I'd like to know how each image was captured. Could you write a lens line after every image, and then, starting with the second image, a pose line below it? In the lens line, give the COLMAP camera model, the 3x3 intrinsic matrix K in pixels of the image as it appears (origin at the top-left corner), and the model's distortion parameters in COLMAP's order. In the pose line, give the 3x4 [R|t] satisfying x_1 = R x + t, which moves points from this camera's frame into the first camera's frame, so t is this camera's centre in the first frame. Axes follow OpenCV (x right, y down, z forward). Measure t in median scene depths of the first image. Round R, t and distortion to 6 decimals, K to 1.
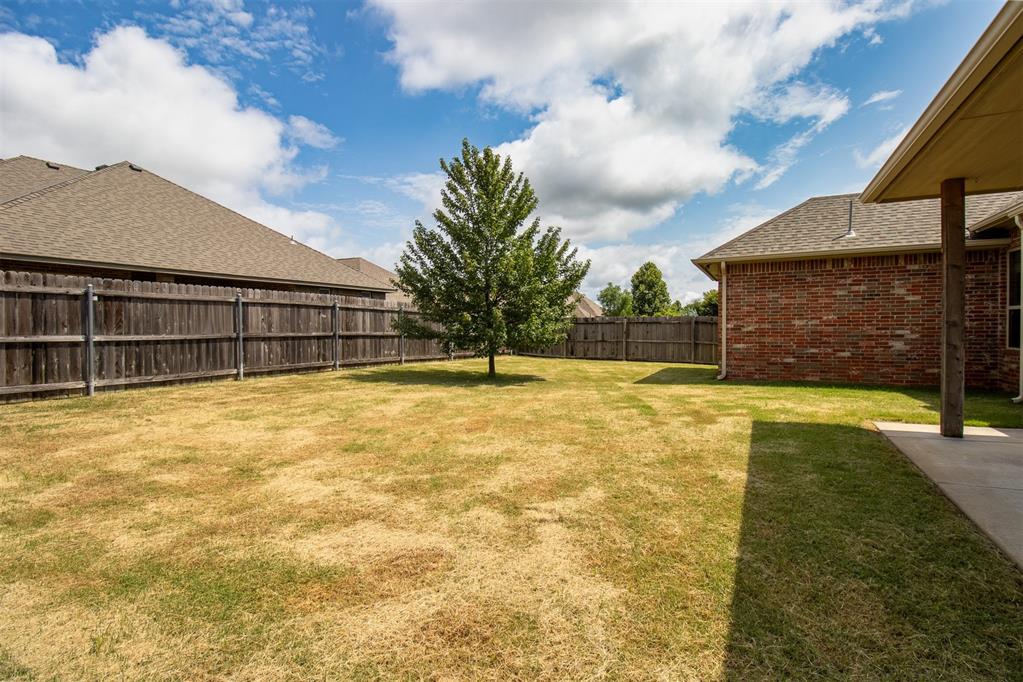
lens RADIAL K [[473.1, 0, 526.9], [0, 473.1, 337.0], [0, 0, 1]] dist [0.003821, -0.014329]
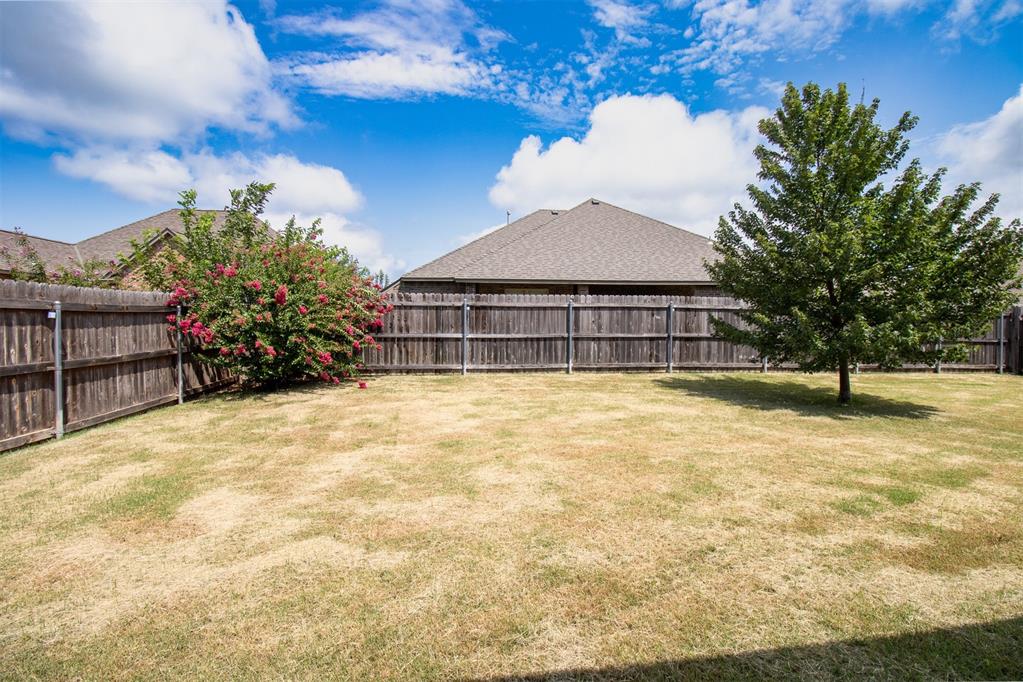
lens RADIAL K [[473.1, 0, 526.9], [0, 473.1, 337.0], [0, 0, 1]] dist [0.003821, -0.014329]
pose [[0.552400, 0.026589, -0.833155, 0.305329], [-0.021237, 0.999616, 0.017821, -0.017670], [0.833309, 0.007849, 0.552752, 0.256598]]
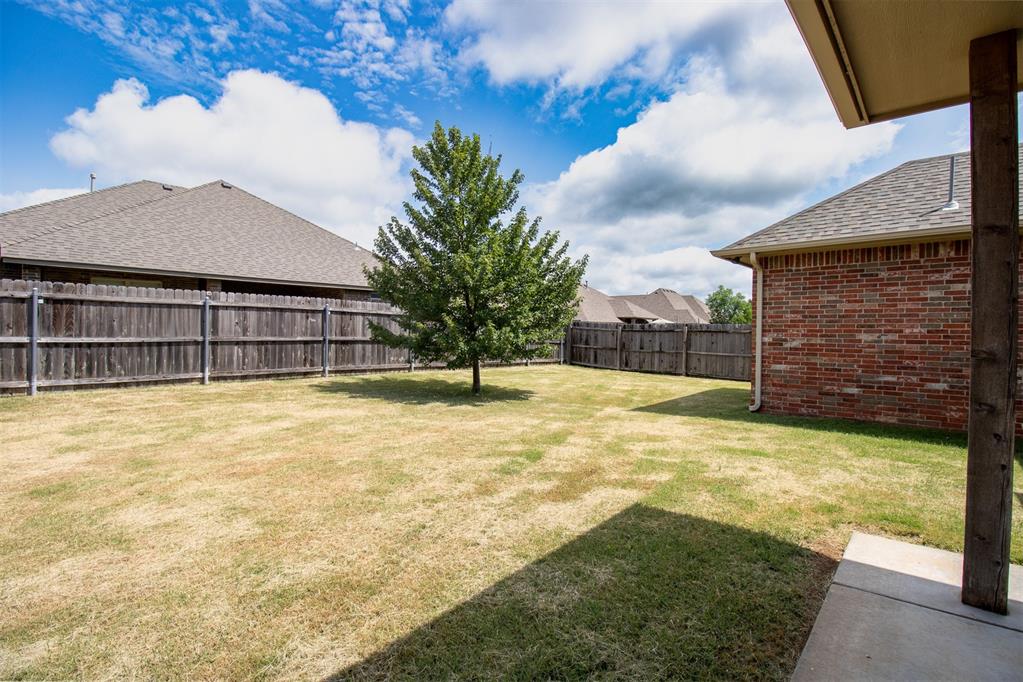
lens RADIAL K [[470.7, 0, 521.0], [0, 470.7, 334.4], [0, 0, 1]] dist [-0.004973, -0.009754]
pose [[0.965648, 0.018542, -0.259192, 0.279248], [-0.022368, 0.999680, -0.011820, -0.015819], [0.258890, 0.017212, 0.965754, 0.216704]]
